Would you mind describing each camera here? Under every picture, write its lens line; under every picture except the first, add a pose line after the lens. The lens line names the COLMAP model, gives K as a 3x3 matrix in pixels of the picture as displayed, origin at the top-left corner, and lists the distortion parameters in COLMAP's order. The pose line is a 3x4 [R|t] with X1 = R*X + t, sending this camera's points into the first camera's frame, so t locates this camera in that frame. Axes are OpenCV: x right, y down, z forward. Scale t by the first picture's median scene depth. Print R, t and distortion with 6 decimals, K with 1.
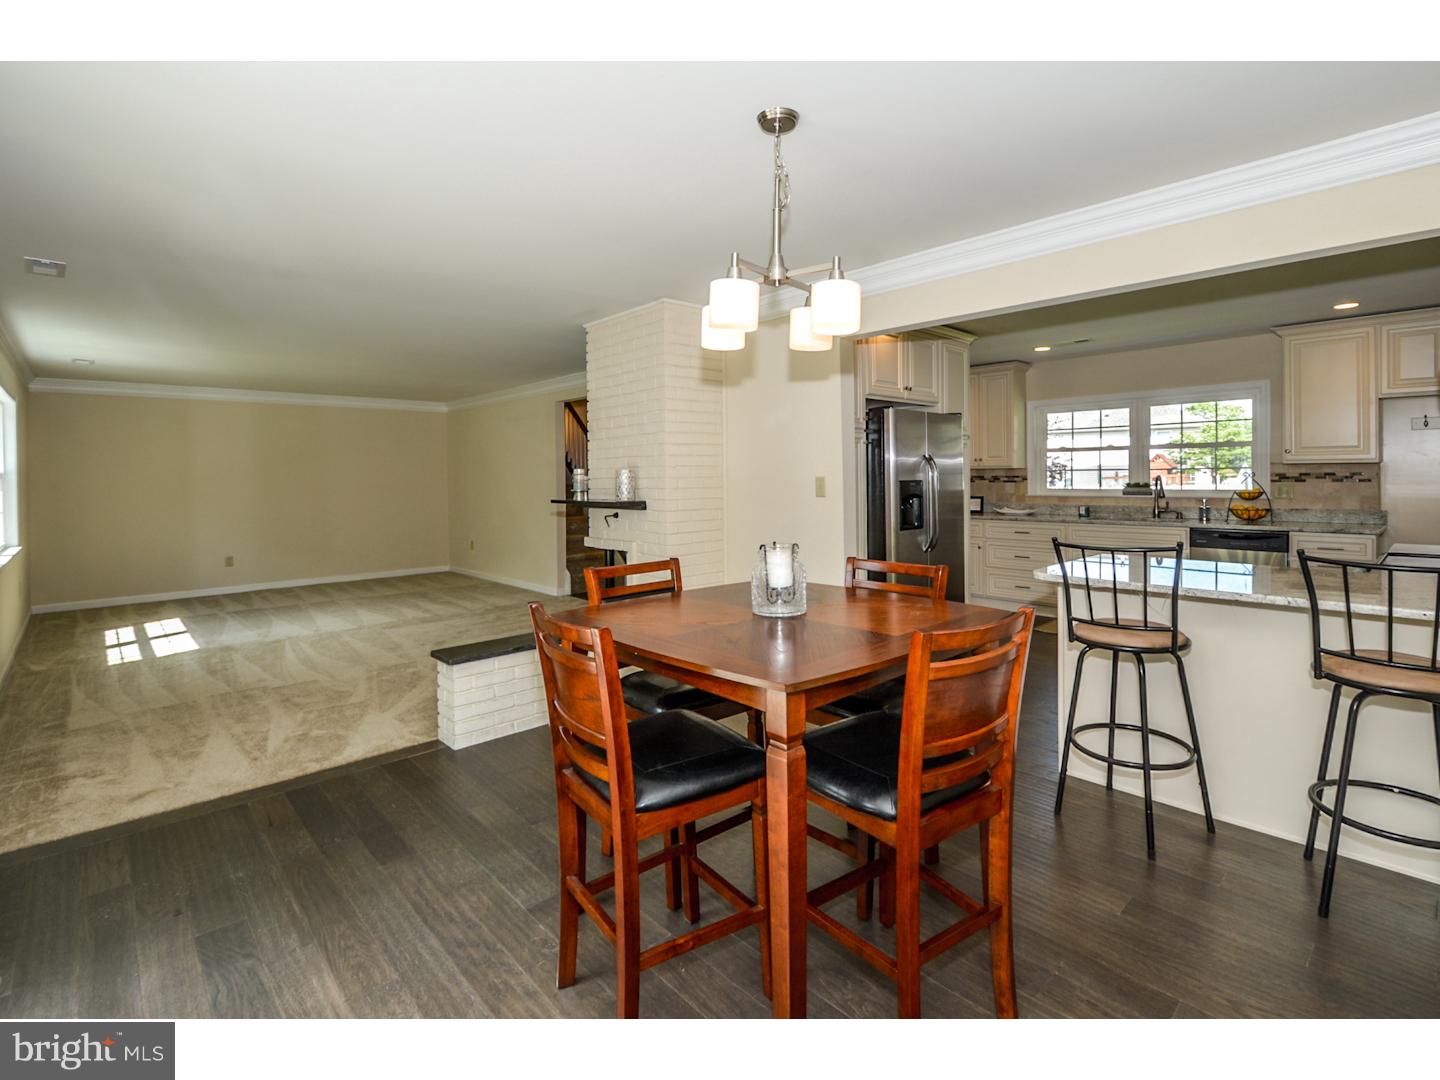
lens RADIAL K [[689.4, 0, 718.1], [0, 689.4, 478.6], [0, 0, 1]] dist [-0.000592, -0.000470]
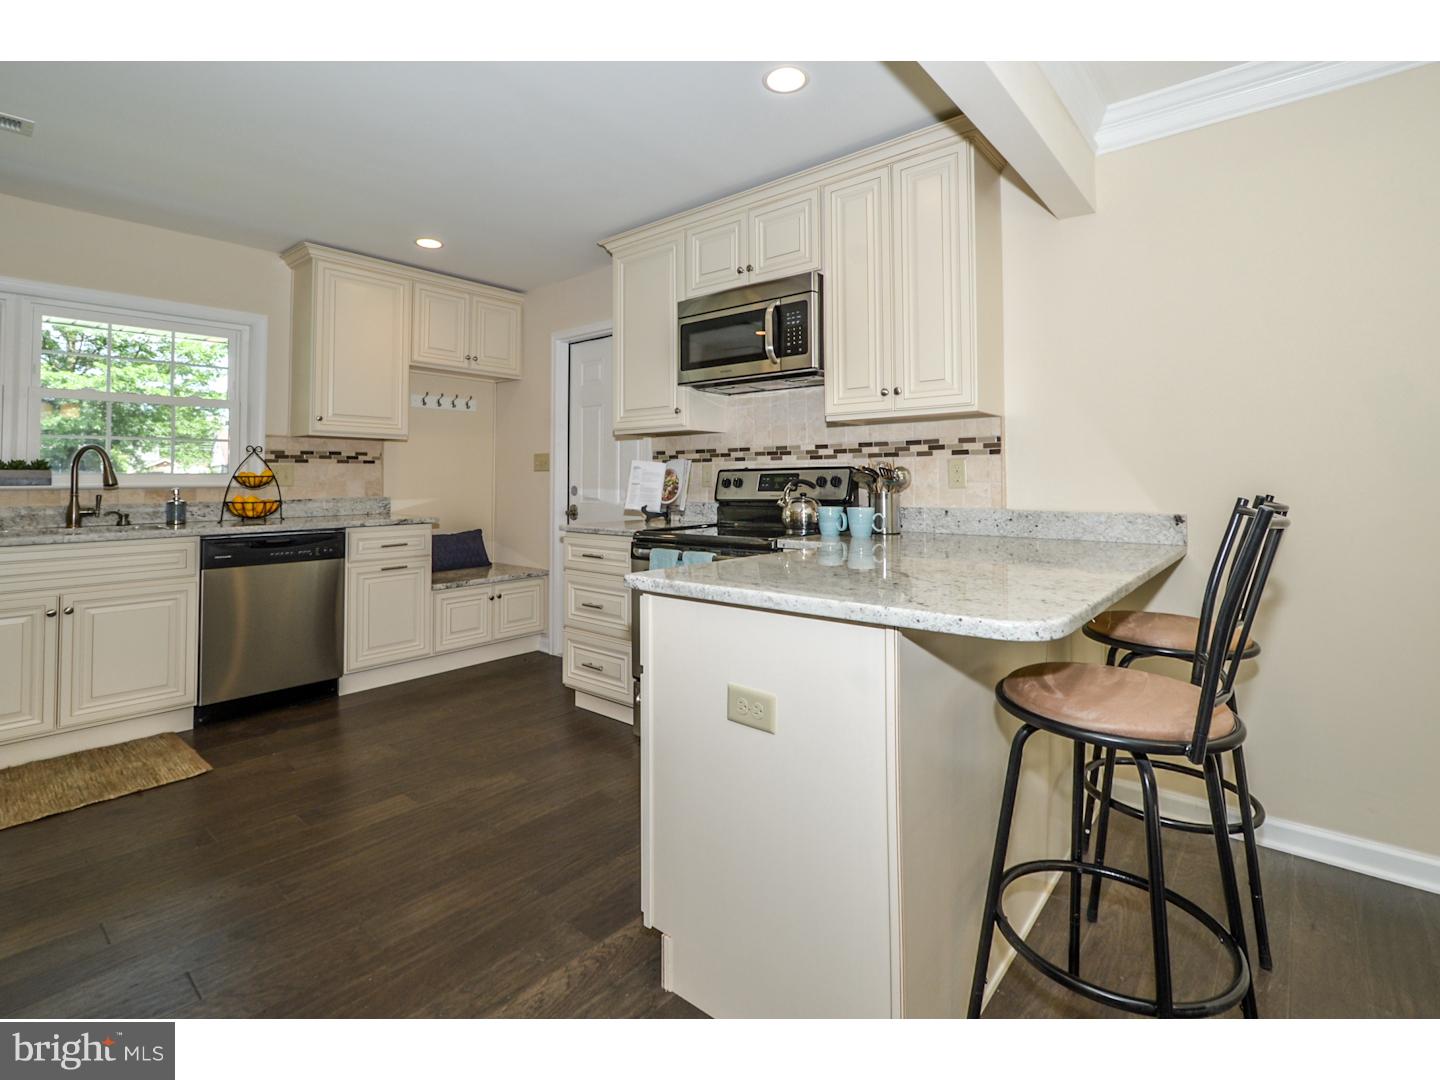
lens RADIAL K [[672.8, 0, 720.5], [0, 672.8, 464.0], [0, 0, 1]] dist [0.000502, -0.000236]
pose [[-0.127958, 0.035903, 0.991130, 0.071144], [0.009798, 0.999342, -0.034936, 0.035594], [-0.991731, 0.005241, -0.128225, 0.641080]]
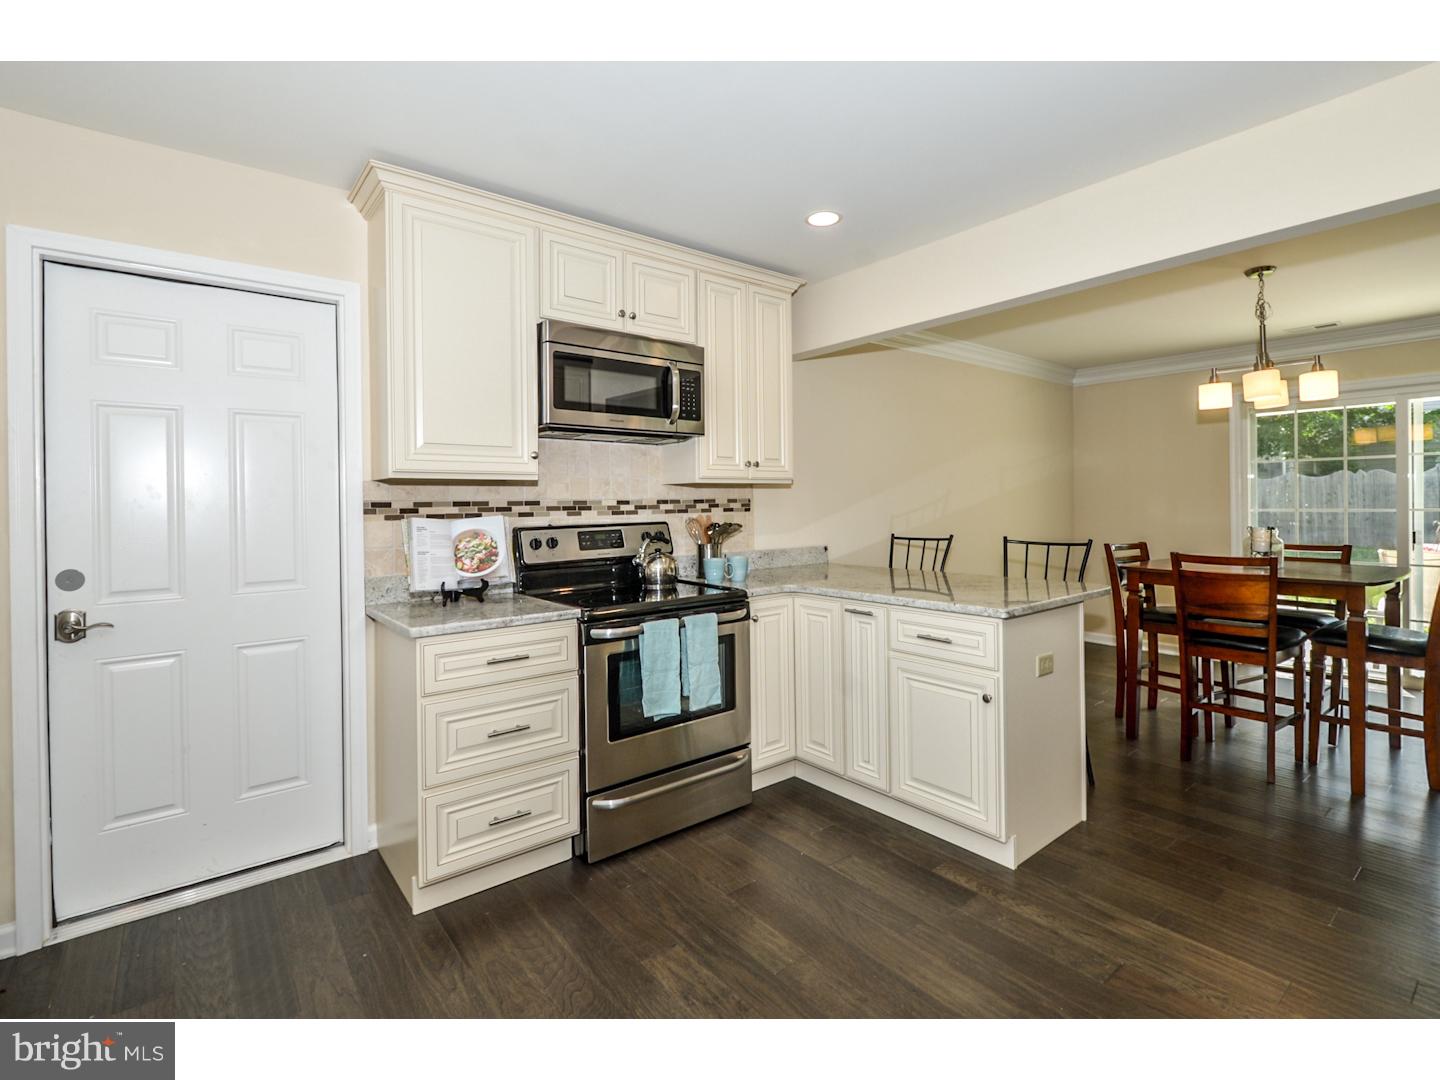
lens RADIAL K [[691.0, 0, 720.8], [0, 691.0, 502.7], [0, 0, 1]] dist [-0.001353, -0.000605]
pose [[-0.997358, 0.024018, 0.068564, 0.501394], [0.024356, 0.999695, 0.004097, 0.001551], [-0.068445, 0.005757, -0.997638, 1.074032]]
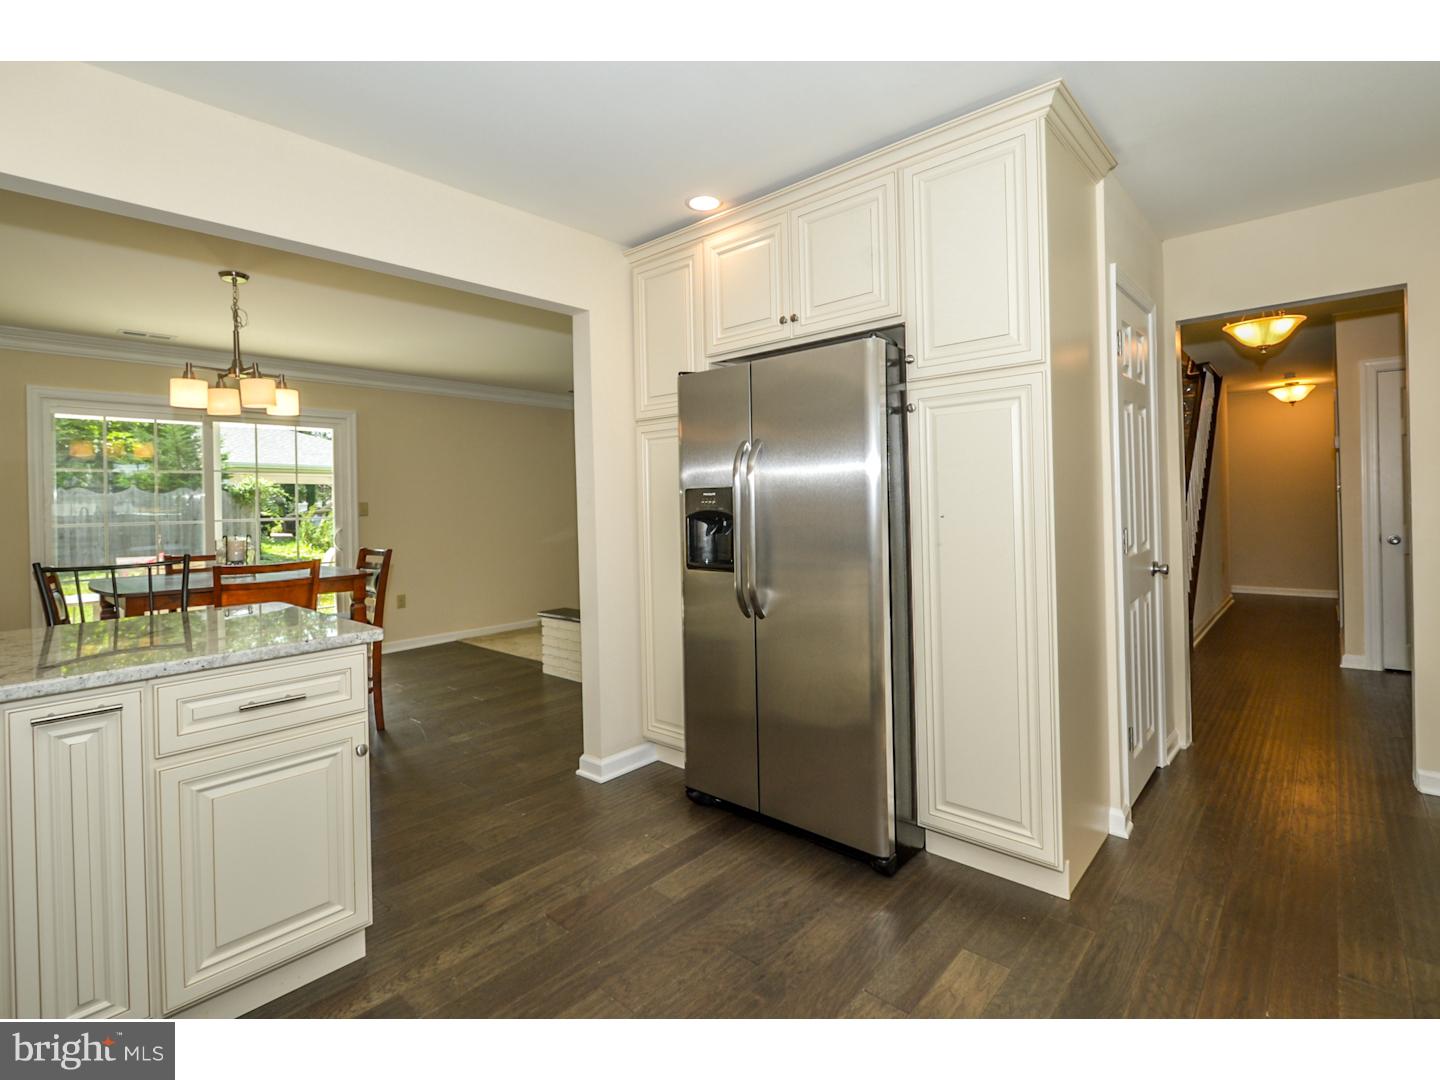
lens RADIAL K [[687.7, 0, 723.9], [0, 687.7, 503.1], [0, 0, 1]] dist [0.020438, -0.000004]
pose [[0.101945, 0.013232, -0.994702, 0.717935], [0.018268, 0.999718, 0.015171, 0.007588], [0.994622, -0.019718, 0.101674, 0.779541]]
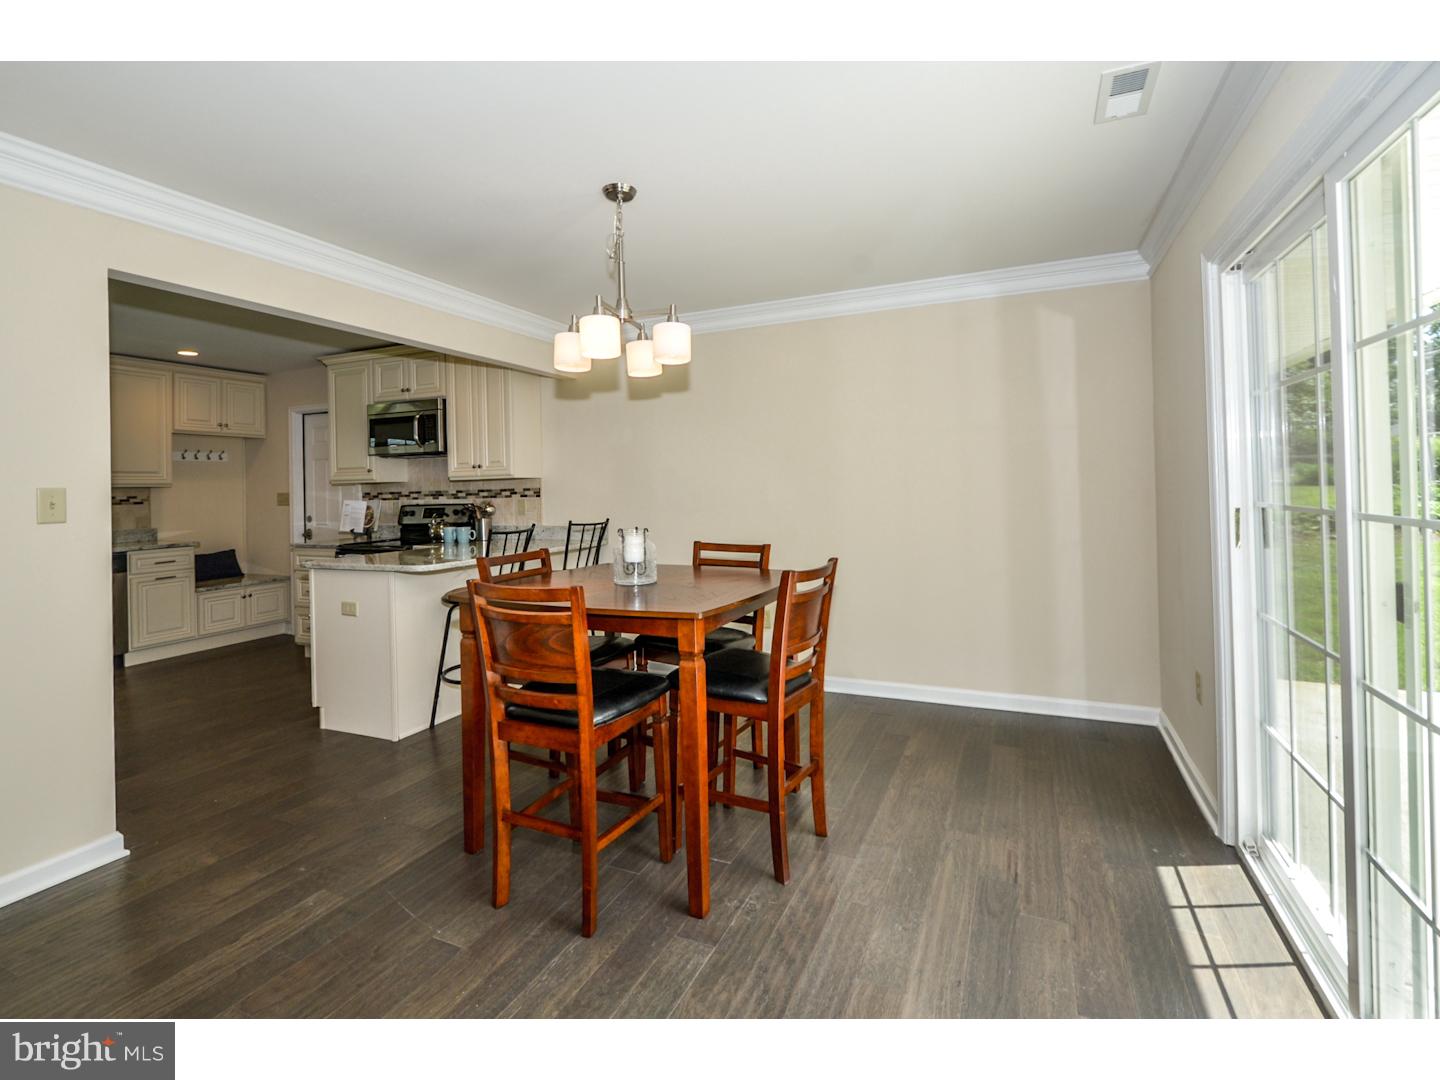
lens RADIAL K [[680.5, 0, 715.9], [0, 680.5, 483.7], [0, 0, 1]] dist [-0.003755, -0.000850]
pose [[-0.388500, 0.025090, 0.921107, -0.435807], [0.032653, 0.999376, -0.013449, 0.015959], [-0.920870, 0.024852, -0.389077, 0.523696]]
